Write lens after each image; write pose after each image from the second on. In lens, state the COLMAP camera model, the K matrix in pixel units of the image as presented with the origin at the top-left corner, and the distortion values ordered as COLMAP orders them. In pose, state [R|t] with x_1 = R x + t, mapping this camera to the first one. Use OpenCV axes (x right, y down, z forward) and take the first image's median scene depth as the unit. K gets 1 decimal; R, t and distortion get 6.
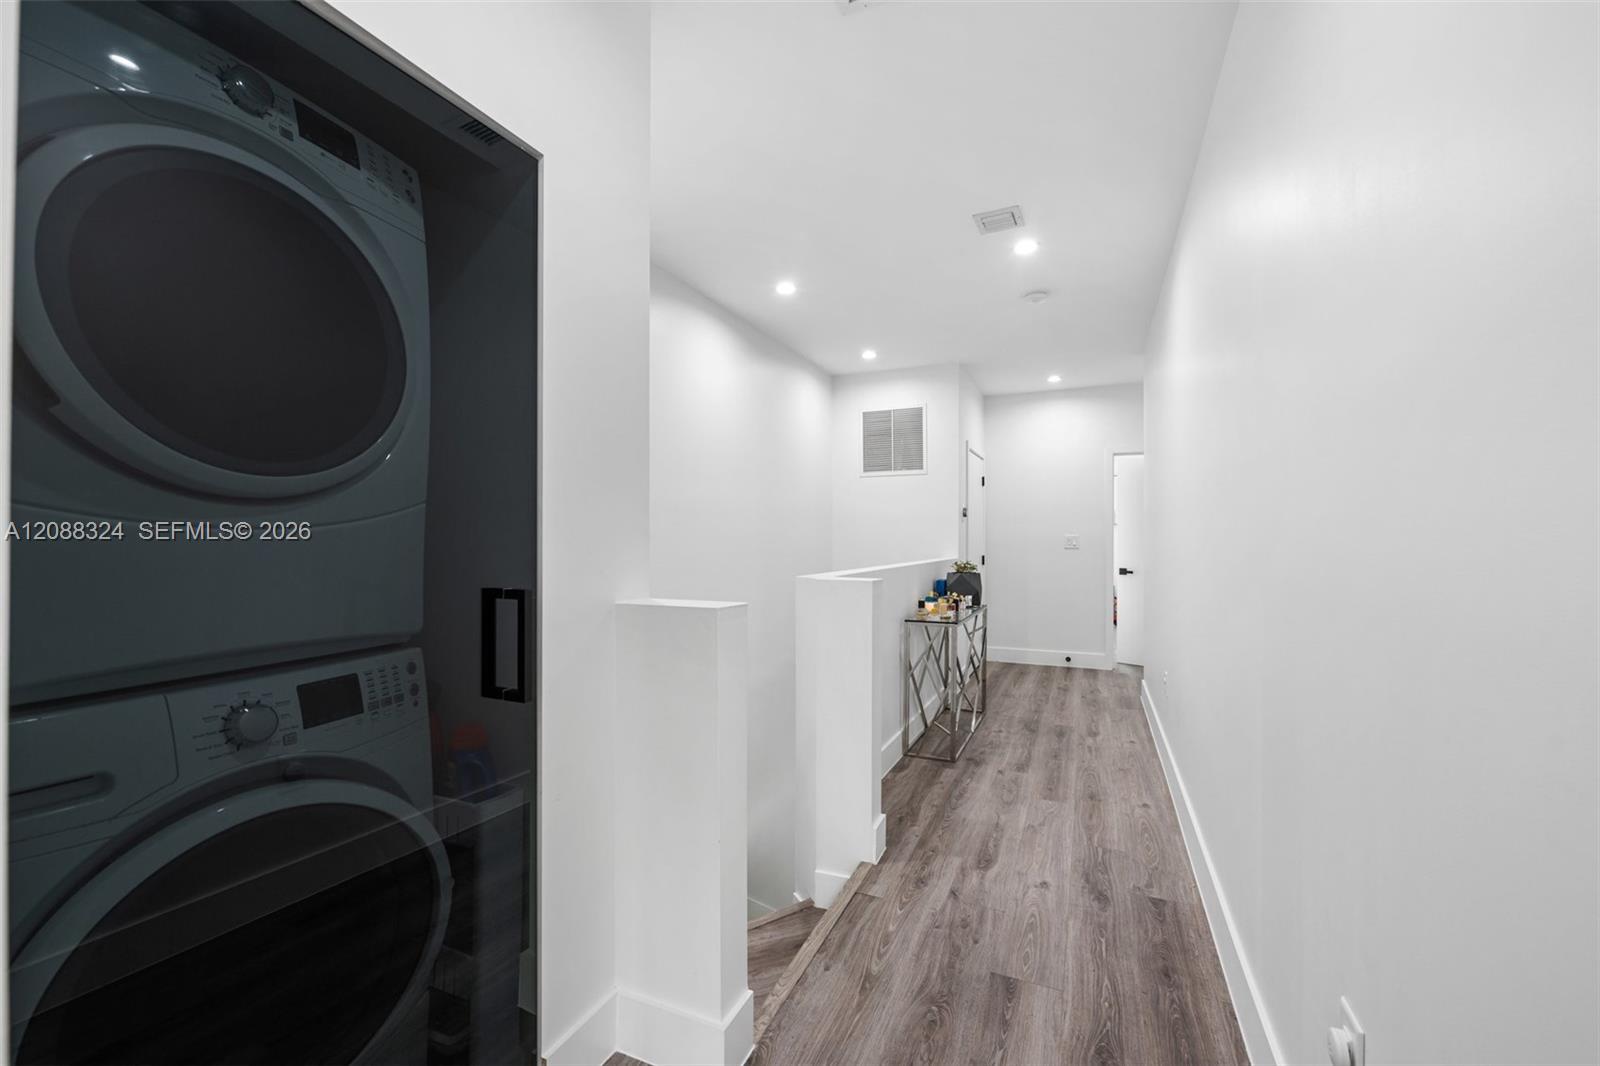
lens RADIAL K [[639.3, 0, 795.7], [0, 639.3, 505.1], [0, 0, 1]] dist [0.000088, -0.000070]
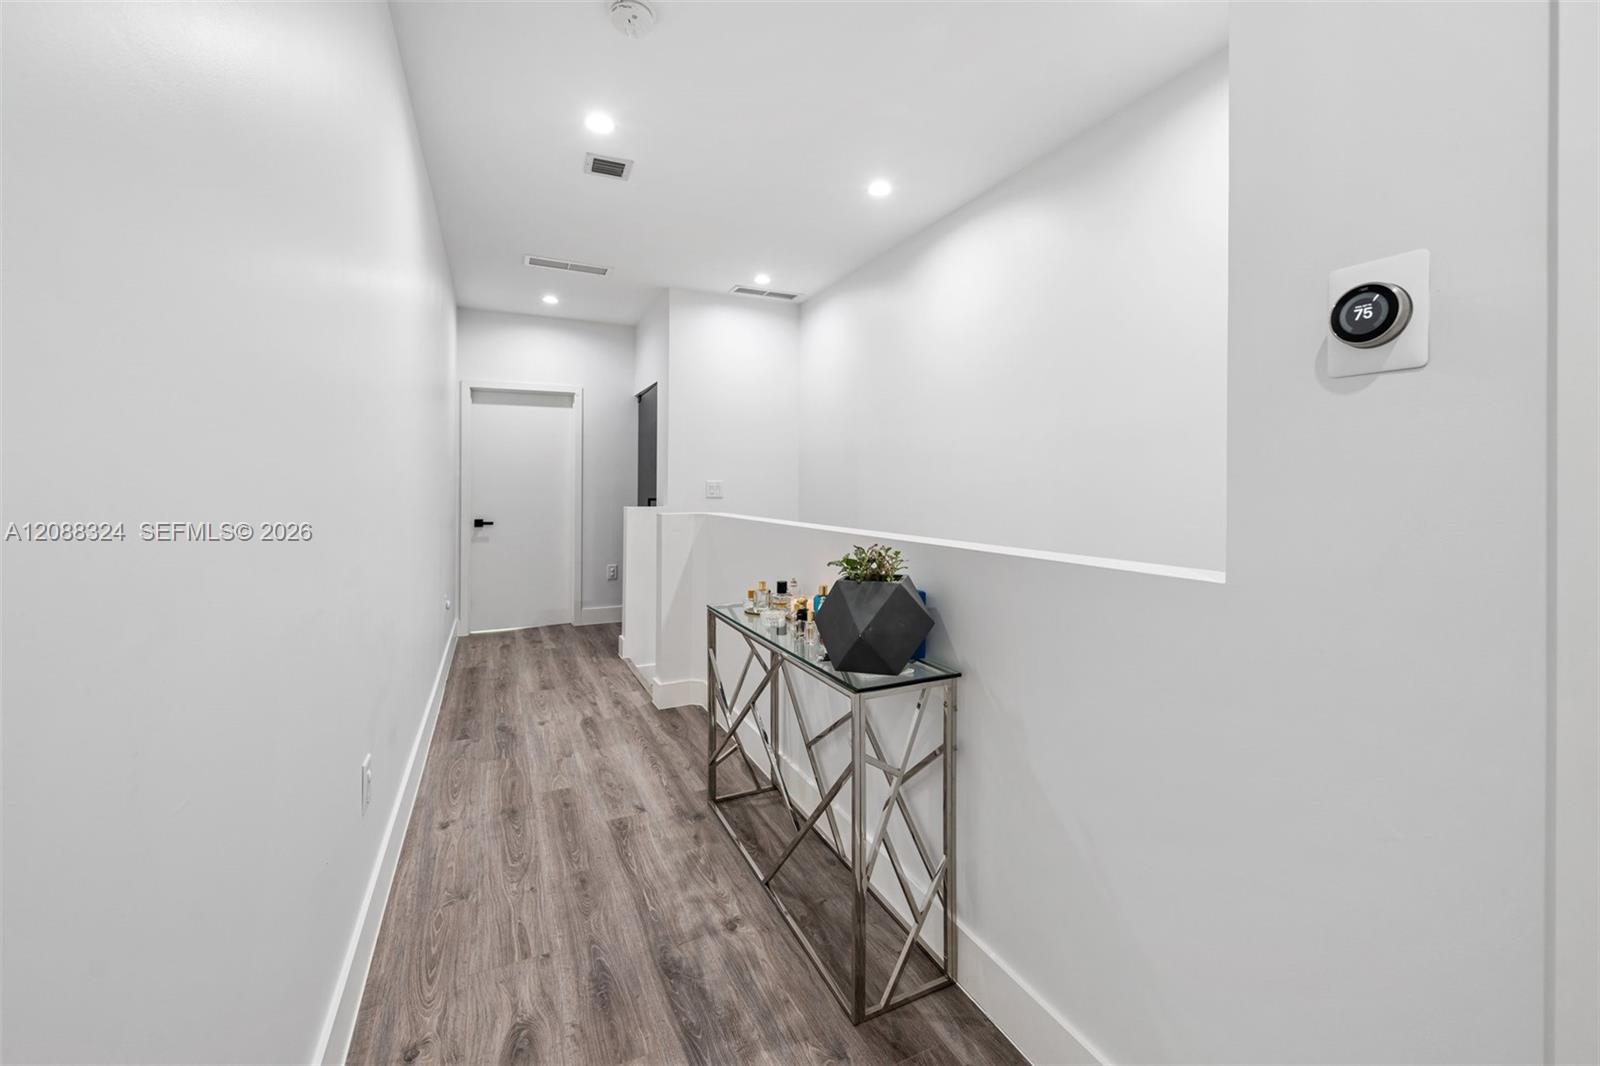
lens RADIAL K [[639.3, 0, 795.7], [0, 639.3, 505.1], [0, 0, 1]] dist [0.000088, -0.000070]
pose [[-0.645670, 0.023914, -0.763242, 0.840234], [0.039919, 0.999200, -0.002463, 0.097457], [0.762572, -0.032059, -0.646108, 1.807425]]
